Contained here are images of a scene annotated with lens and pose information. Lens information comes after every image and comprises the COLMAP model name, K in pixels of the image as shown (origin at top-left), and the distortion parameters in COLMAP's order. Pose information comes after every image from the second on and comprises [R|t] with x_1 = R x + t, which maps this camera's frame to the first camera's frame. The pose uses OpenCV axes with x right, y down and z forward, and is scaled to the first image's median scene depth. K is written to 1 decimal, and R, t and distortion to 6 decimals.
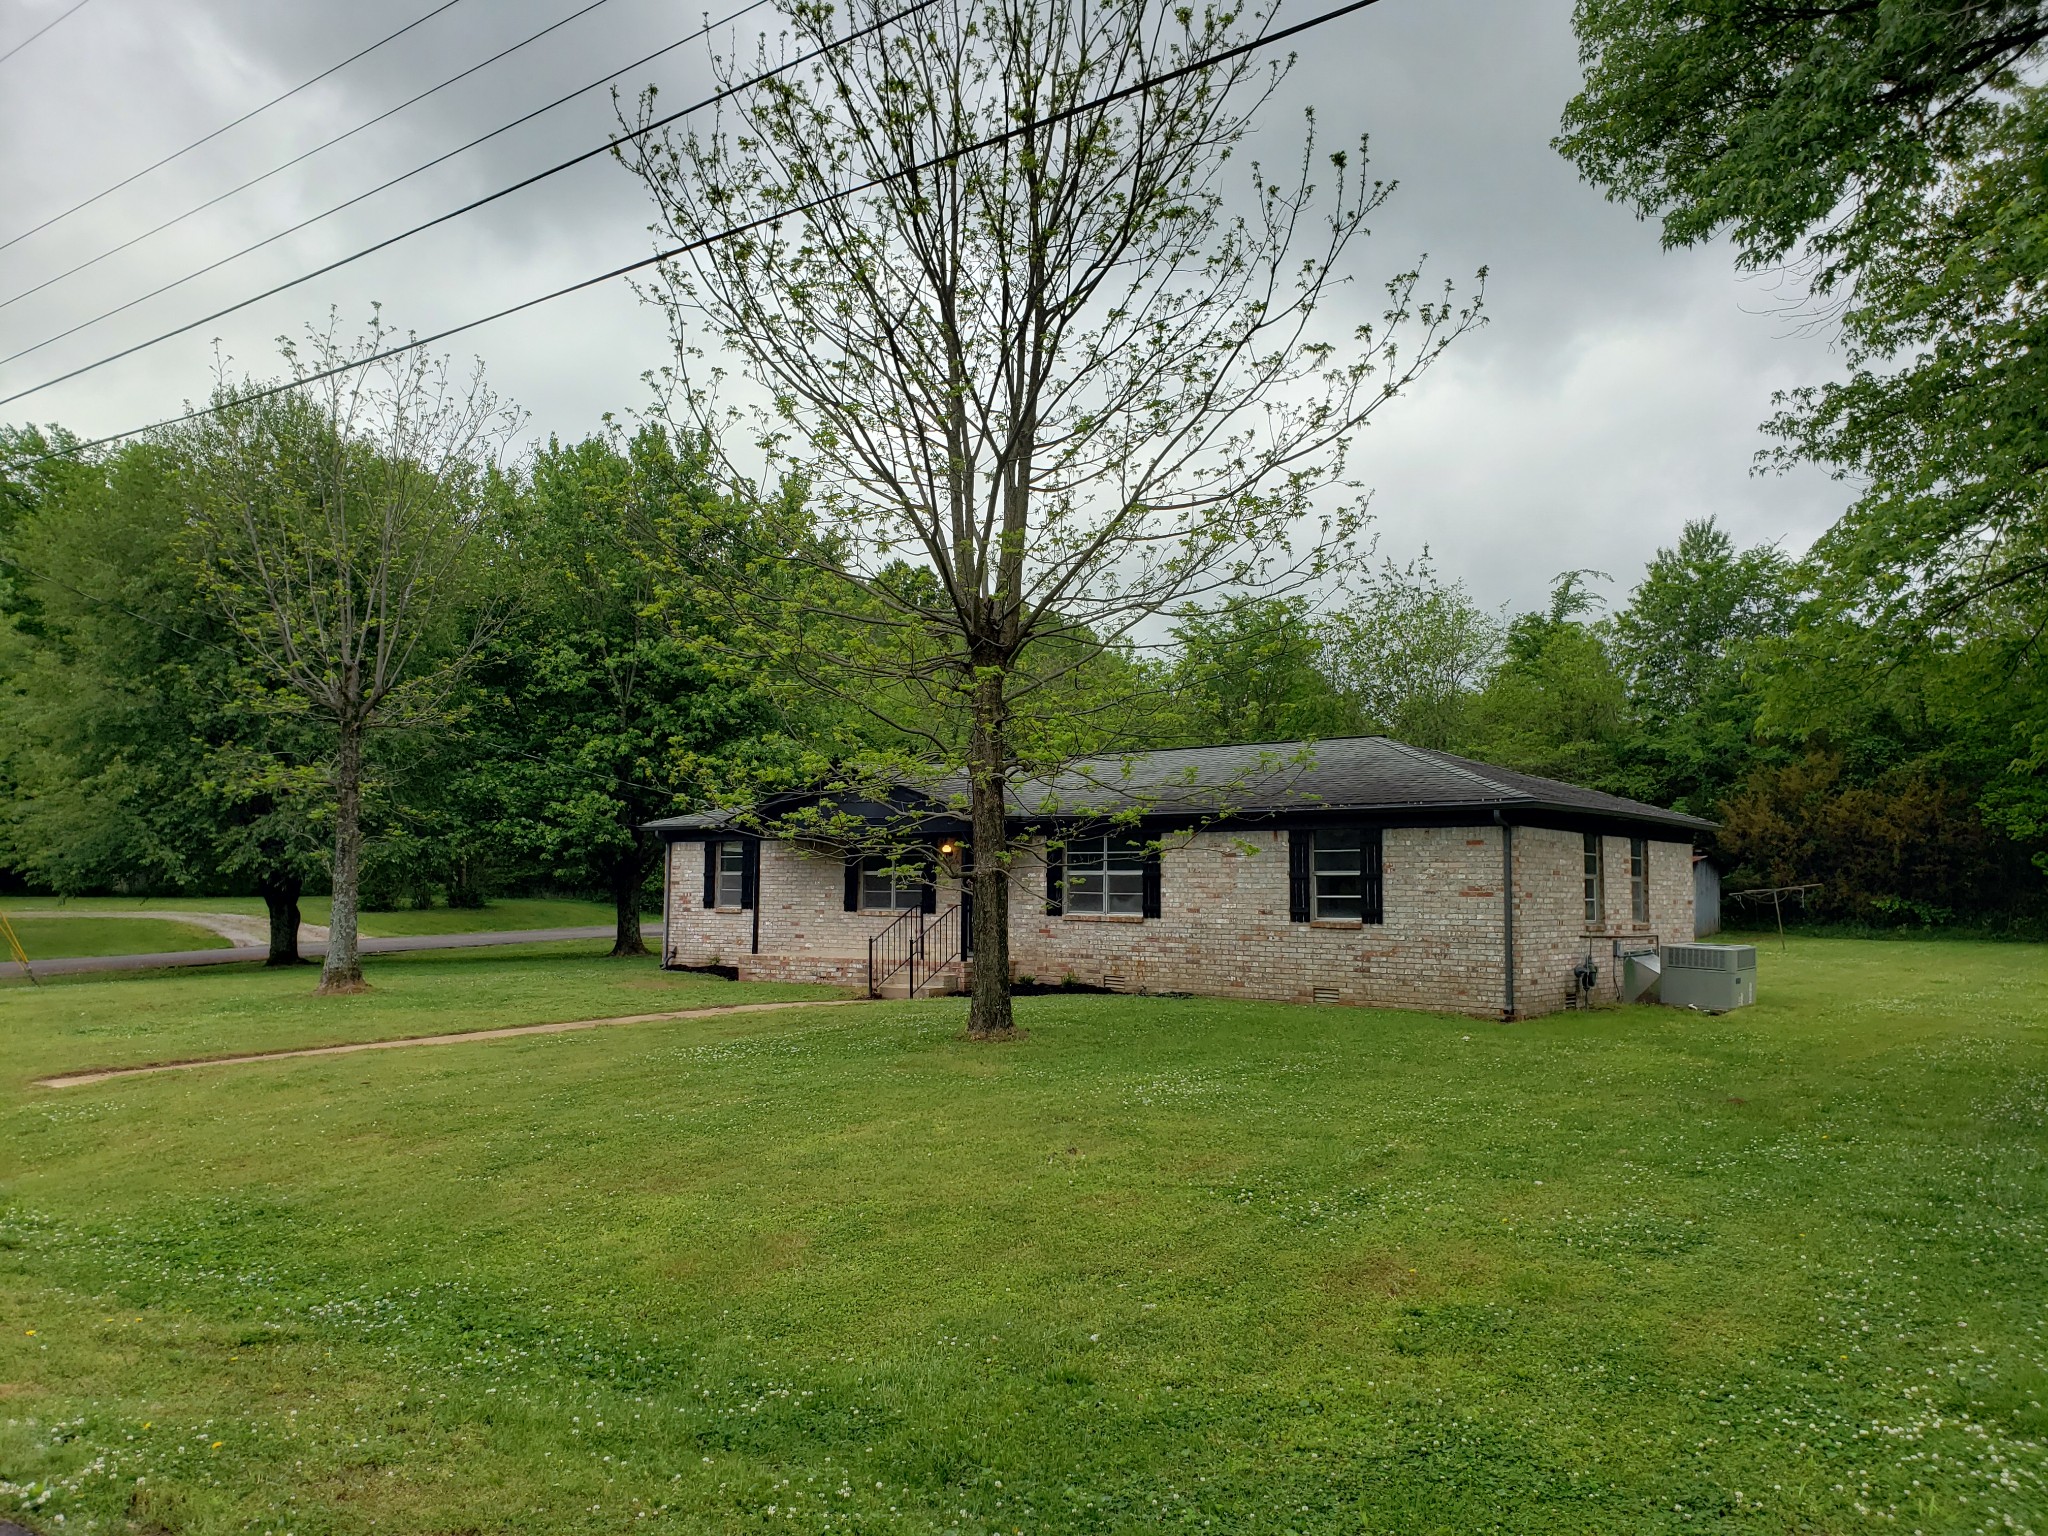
lens RADIAL K [[1527.7, 0, 1019.0], [0, 1527.7, 779.5], [0, 0, 1]] dist [0.158232, -0.271682]
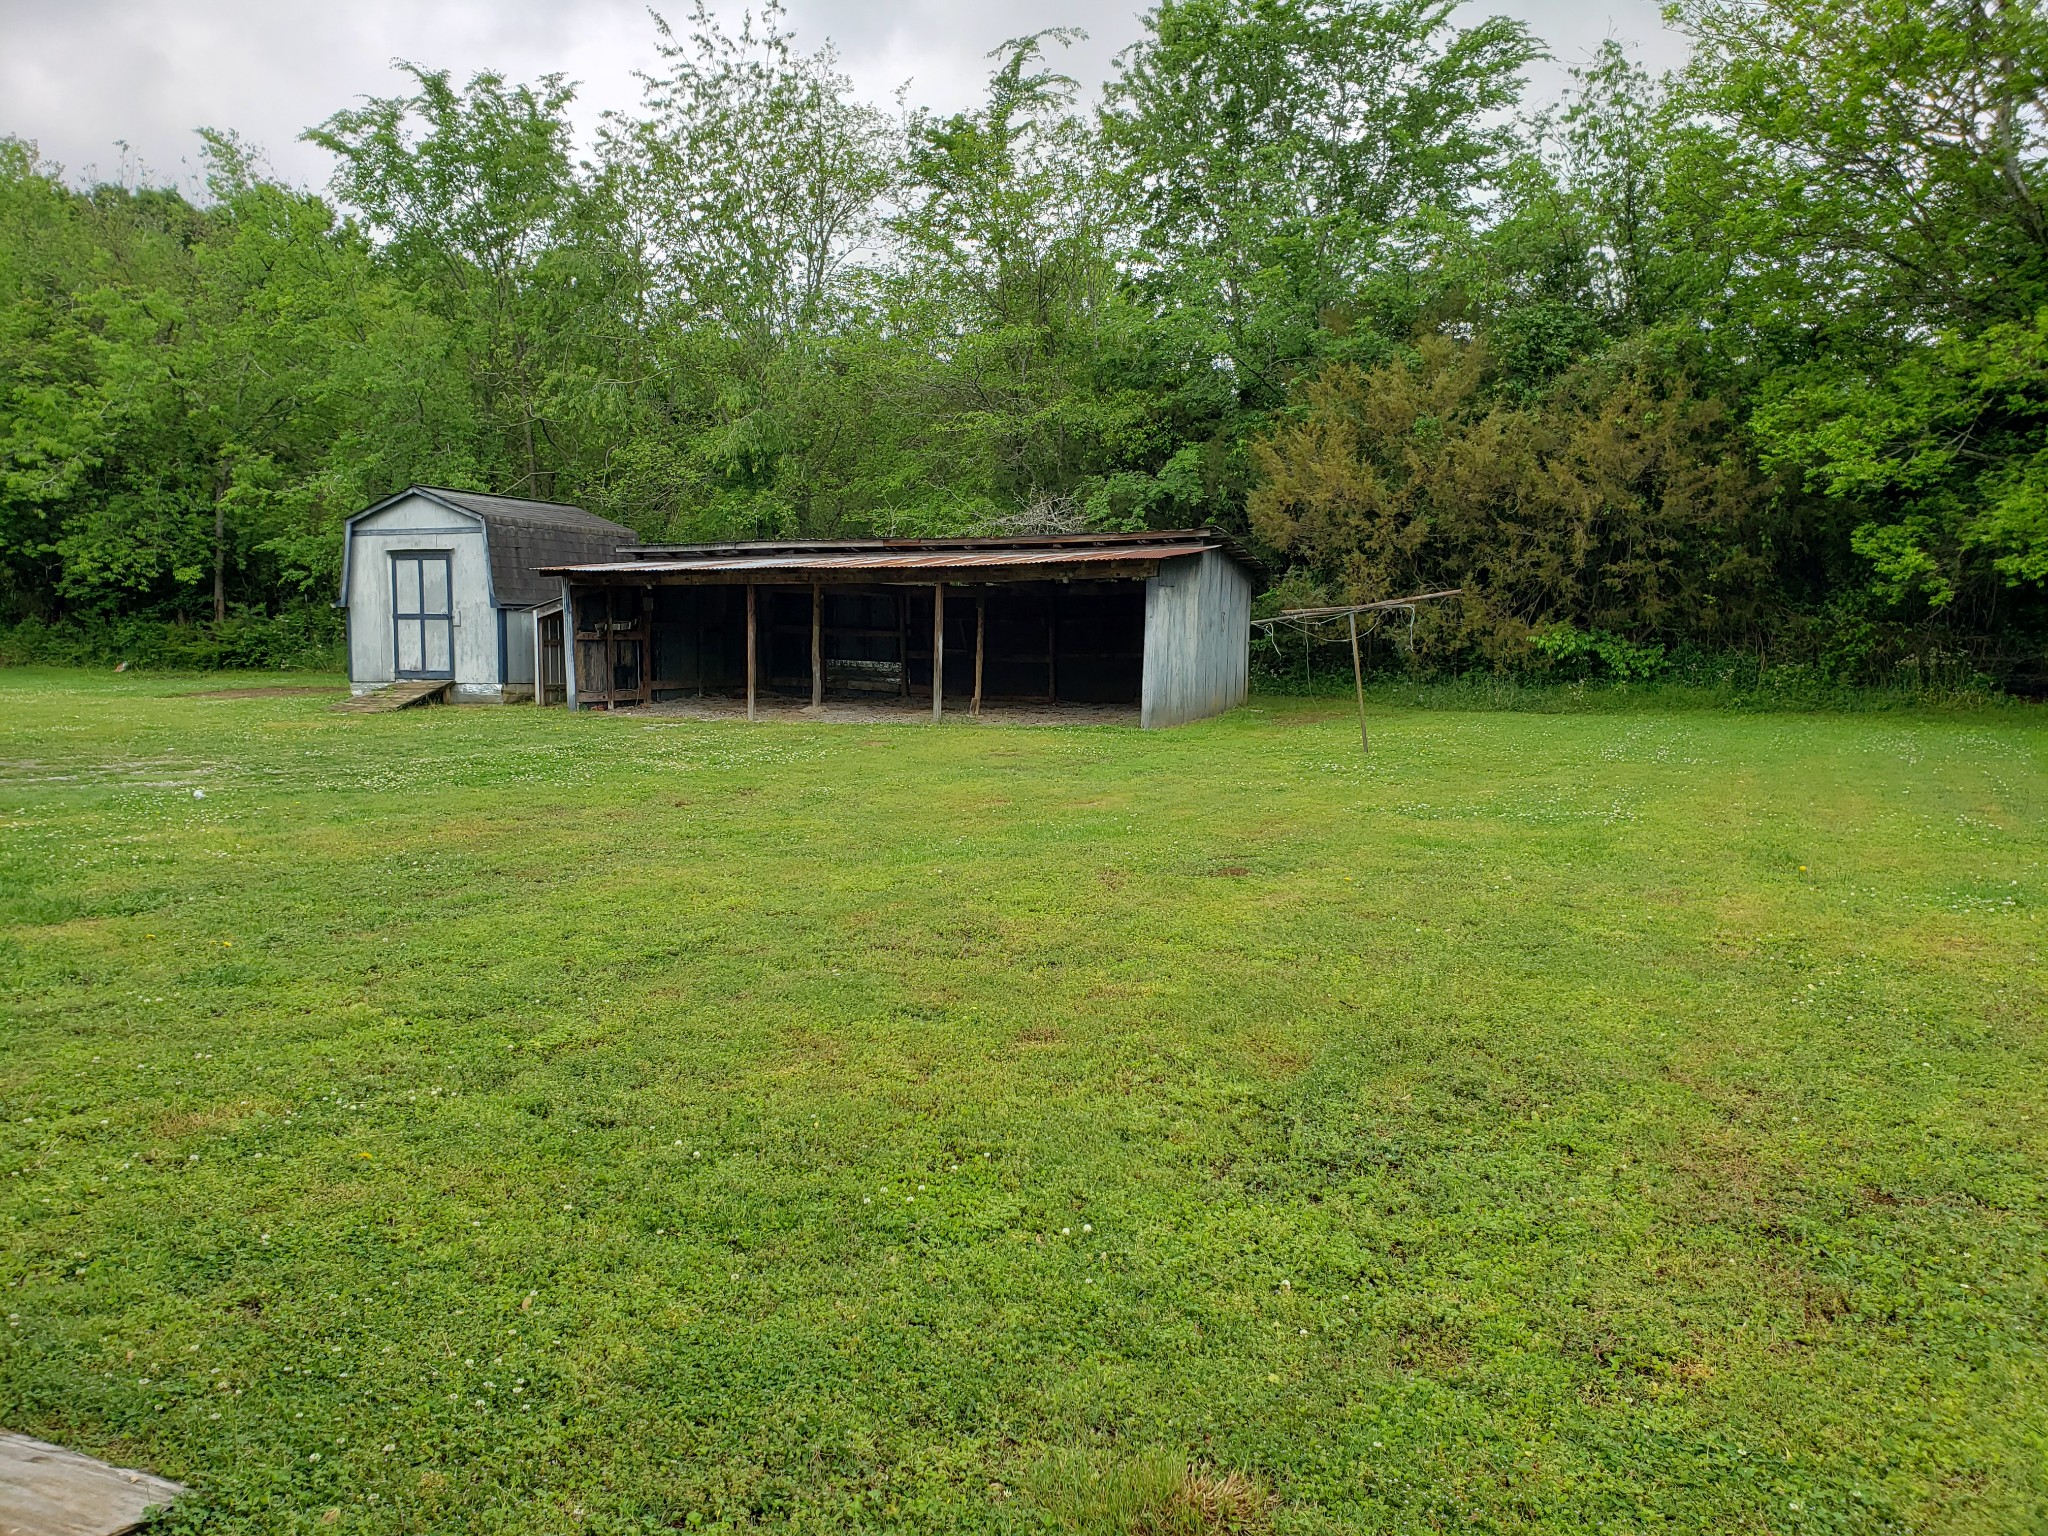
lens RADIAL K [[1527.7, 0, 1019.0], [0, 1527.7, 779.5], [0, 0, 1]] dist [0.158232, -0.271682]
pose [[0.967979, -0.028642, 0.249391, 0.255633], [-0.005321, 0.990906, 0.134453, 0.056516], [-0.250974, -0.131474, 0.959024, 0.544679]]
